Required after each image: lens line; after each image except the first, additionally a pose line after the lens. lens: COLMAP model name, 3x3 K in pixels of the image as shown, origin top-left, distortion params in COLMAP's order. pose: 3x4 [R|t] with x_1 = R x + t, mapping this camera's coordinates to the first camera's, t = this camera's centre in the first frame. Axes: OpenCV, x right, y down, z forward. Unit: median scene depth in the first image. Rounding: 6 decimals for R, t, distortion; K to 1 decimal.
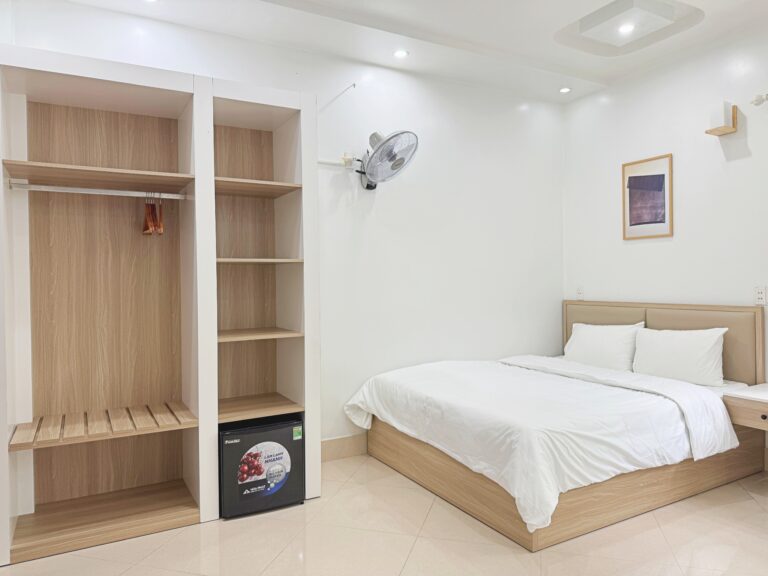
lens RADIAL K [[538.6, 0, 384.0], [0, 538.6, 283.9], [0, 0, 1]] dist [0.040522, -0.045510]
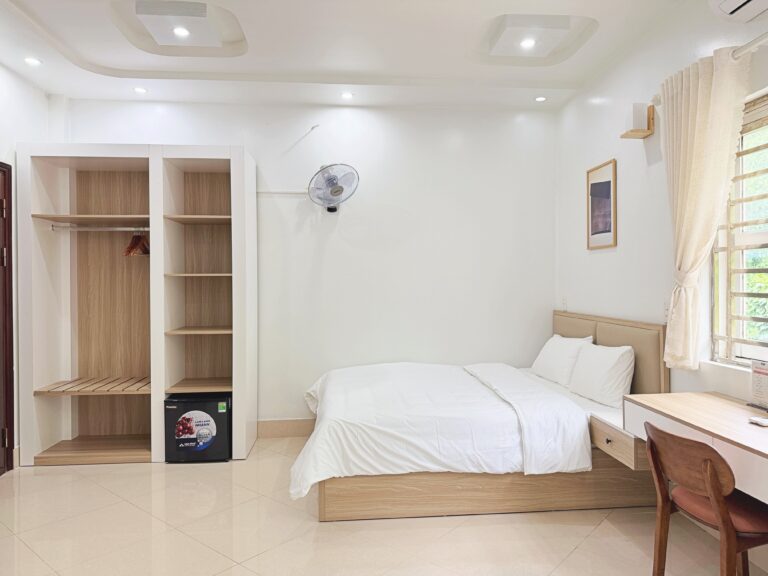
lens RADIAL K [[538.6, 0, 378.5], [0, 538.6, 283.5], [0, 0, 1]] dist [0.040522, -0.045510]
pose [[0.907677, 0.008818, -0.419577, 0.724333], [-0.010235, 0.999947, -0.001127, -0.024581], [0.419545, 0.005317, 0.907719, -0.028524]]
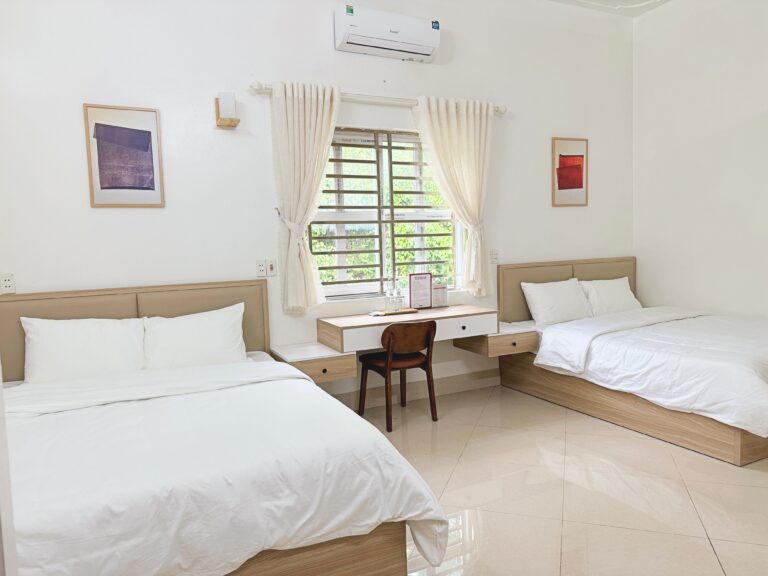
lens RADIAL K [[538.6, 0, 384.2], [0, 538.6, 288.7], [0, 0, 1]] dist [0.040522, -0.045510]
pose [[0.039814, -0.077201, 0.996220, -0.426901], [0.047891, 0.996012, 0.075270, -0.007915], [-0.998059, 0.044713, 0.043352, 0.810586]]
